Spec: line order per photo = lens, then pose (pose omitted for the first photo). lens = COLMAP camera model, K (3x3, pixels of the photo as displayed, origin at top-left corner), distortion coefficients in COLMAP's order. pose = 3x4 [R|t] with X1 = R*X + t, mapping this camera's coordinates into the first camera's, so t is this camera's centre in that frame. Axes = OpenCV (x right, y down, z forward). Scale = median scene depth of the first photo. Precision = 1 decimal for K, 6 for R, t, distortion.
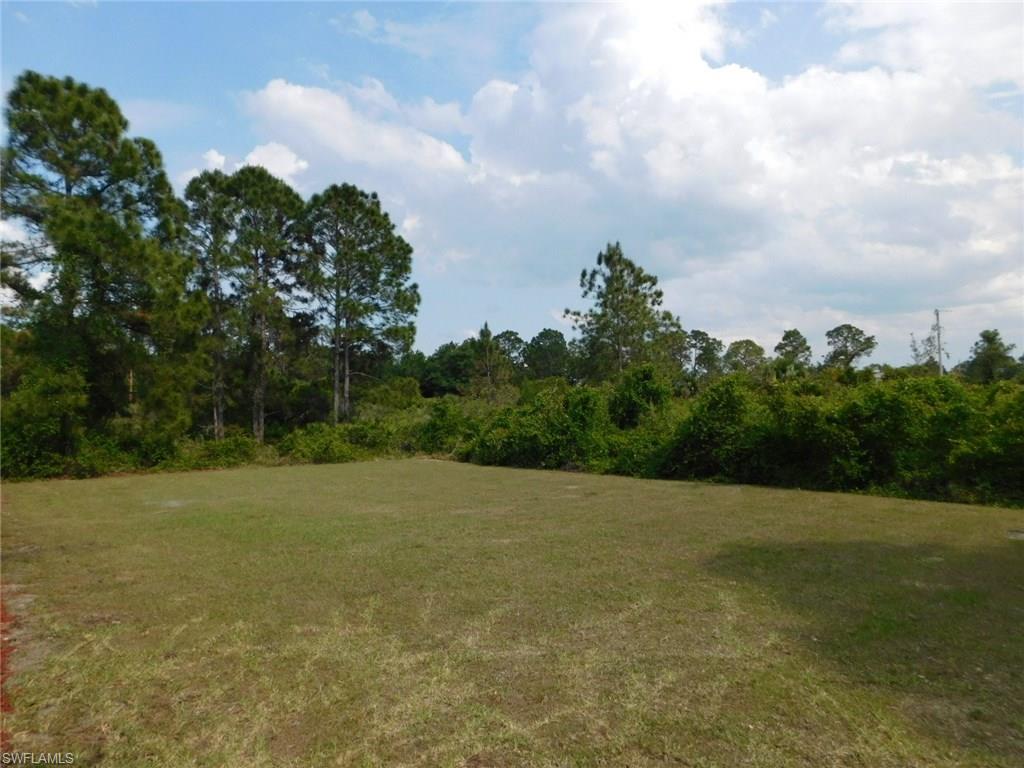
lens RADIAL K [[698.9, 0, 512.0], [0, 698.9, 384.0], [0, 0, 1]] dist [-0.059722, 0.067606]
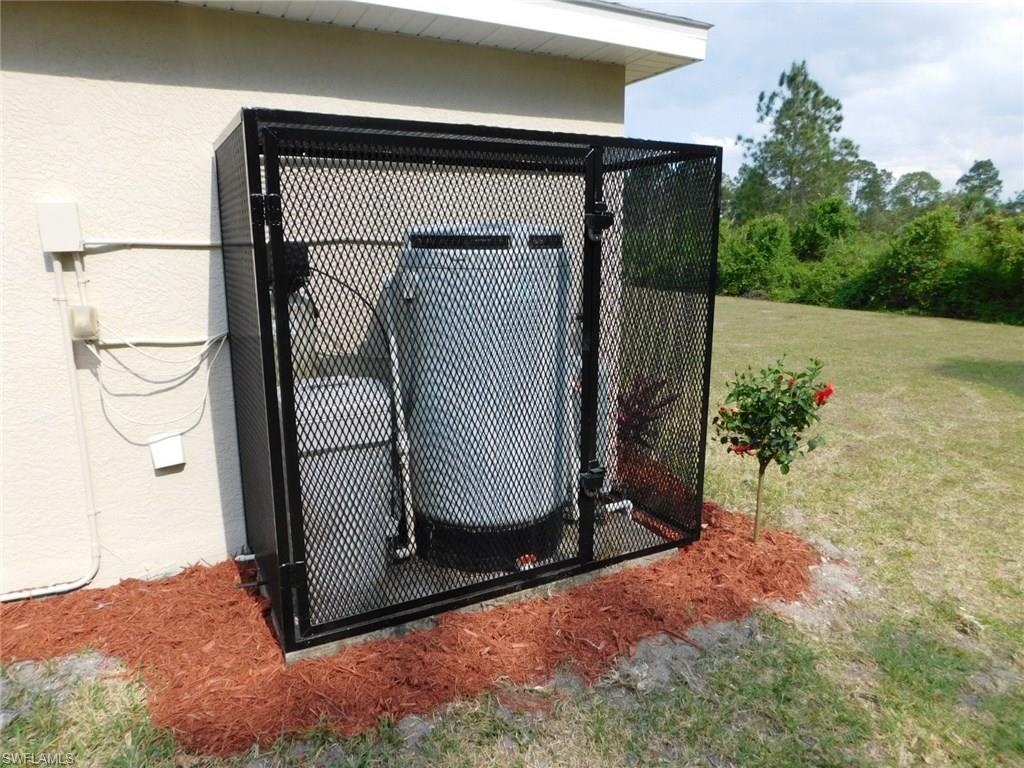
lens RADIAL K [[698.9, 0, 512.0], [0, 698.9, 384.0], [0, 0, 1]] dist [-0.059722, 0.067606]
pose [[0.982830, 0.069455, -0.170943, -0.073170], [-0.026373, 0.969815, 0.242411, 0.004131], [0.182620, -0.233740, 0.954995, -0.086249]]
